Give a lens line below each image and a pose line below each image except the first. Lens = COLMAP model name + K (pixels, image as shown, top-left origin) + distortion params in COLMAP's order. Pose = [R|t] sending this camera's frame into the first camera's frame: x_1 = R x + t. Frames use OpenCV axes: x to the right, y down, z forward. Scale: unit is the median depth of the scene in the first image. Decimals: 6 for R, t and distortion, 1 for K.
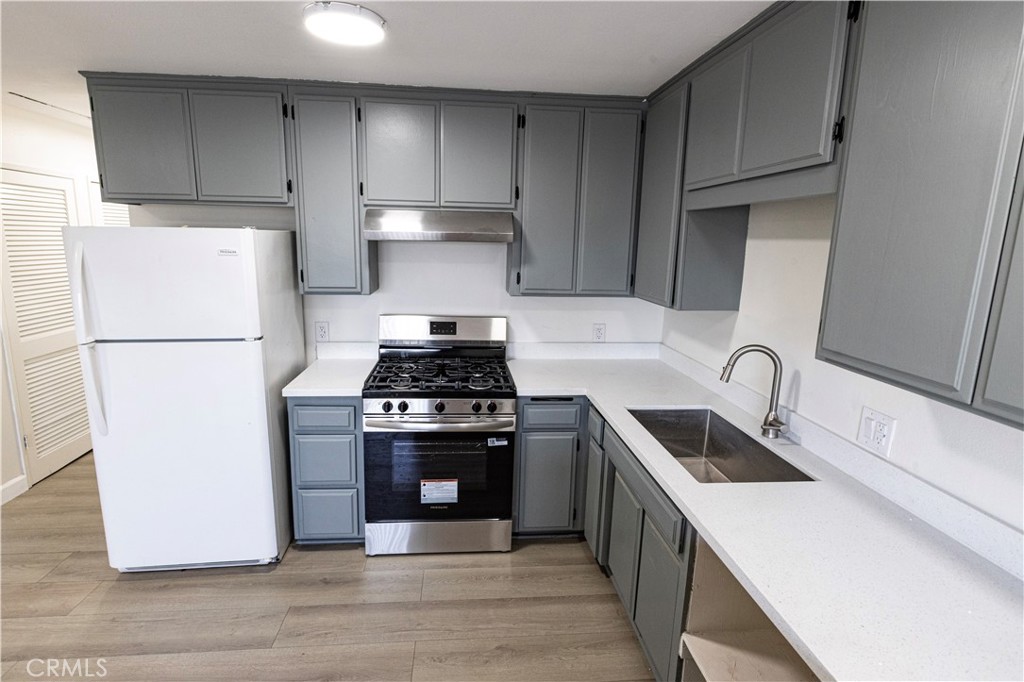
lens RADIAL K [[508.5, 0, 505.1], [0, 508.5, 334.8], [0, 0, 1]] dist [-0.004490, 0.000059]
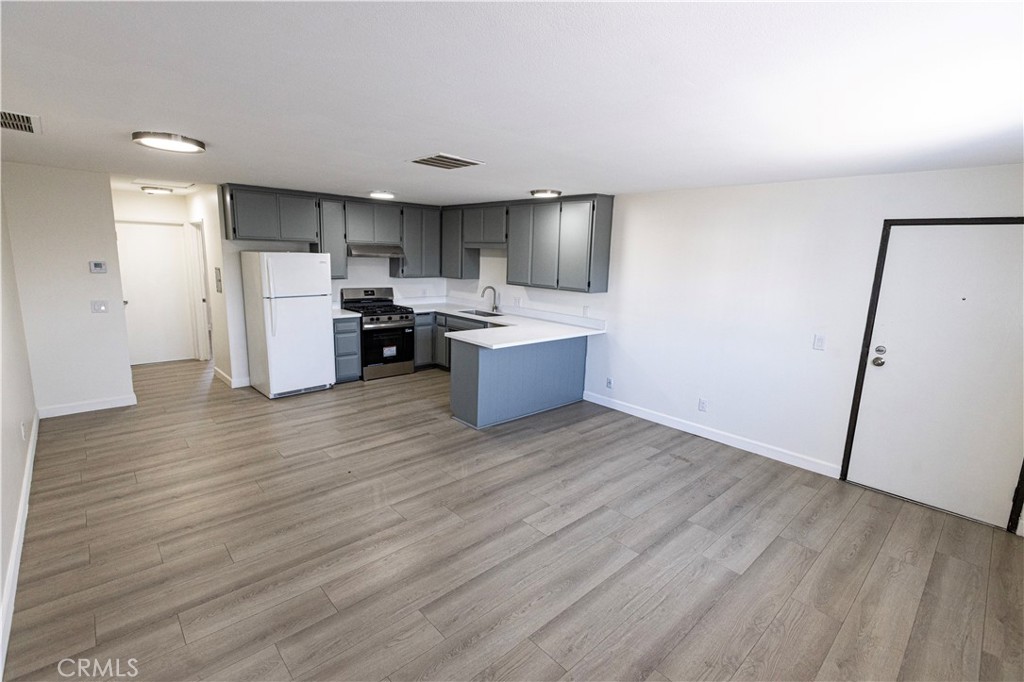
lens RADIAL K [[465.3, 0, 509.8], [0, 465.3, 340.0], [0, 0, 1]] dist [0.001709, 0.000062]
pose [[0.794323, -0.108686, 0.597694, -1.093166], [0.099405, 0.993859, 0.048618, 0.194881], [-0.599308, 0.020796, 0.800249, -1.343015]]
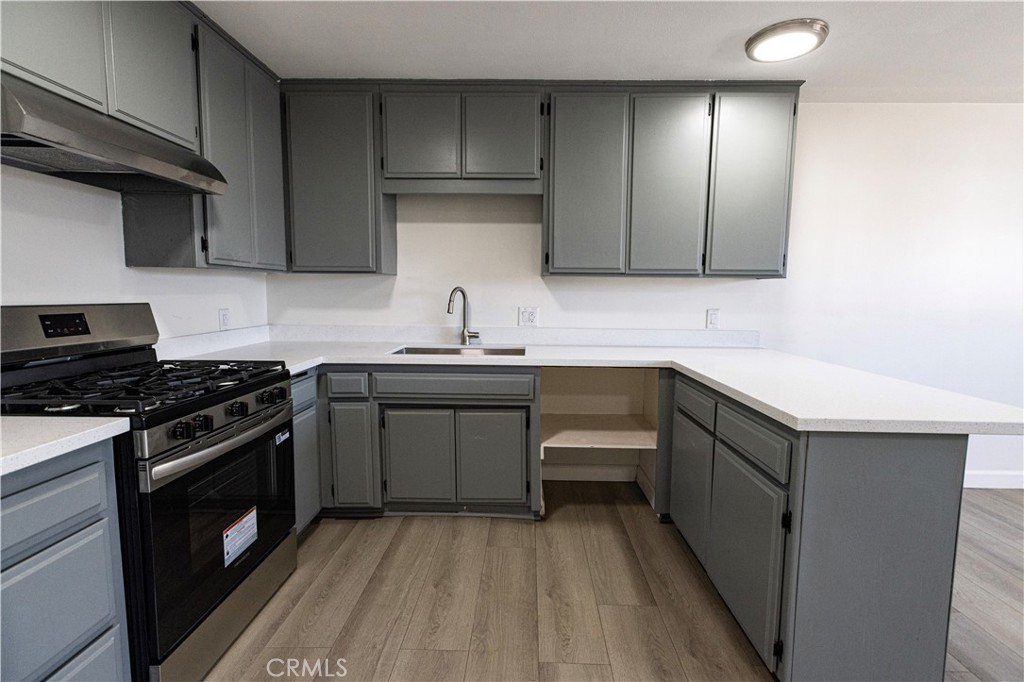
lens RADIAL K [[453.4, 0, 516.1], [0, 453.4, 333.0], [0, 0, 1]] dist [0.000882, 0.000175]
pose [[0.113347, -0.113798, 0.987017, -0.676484], [0.179568, 0.979406, 0.092300, 0.047478], [-0.977194, 0.166774, 0.131447, 0.509758]]
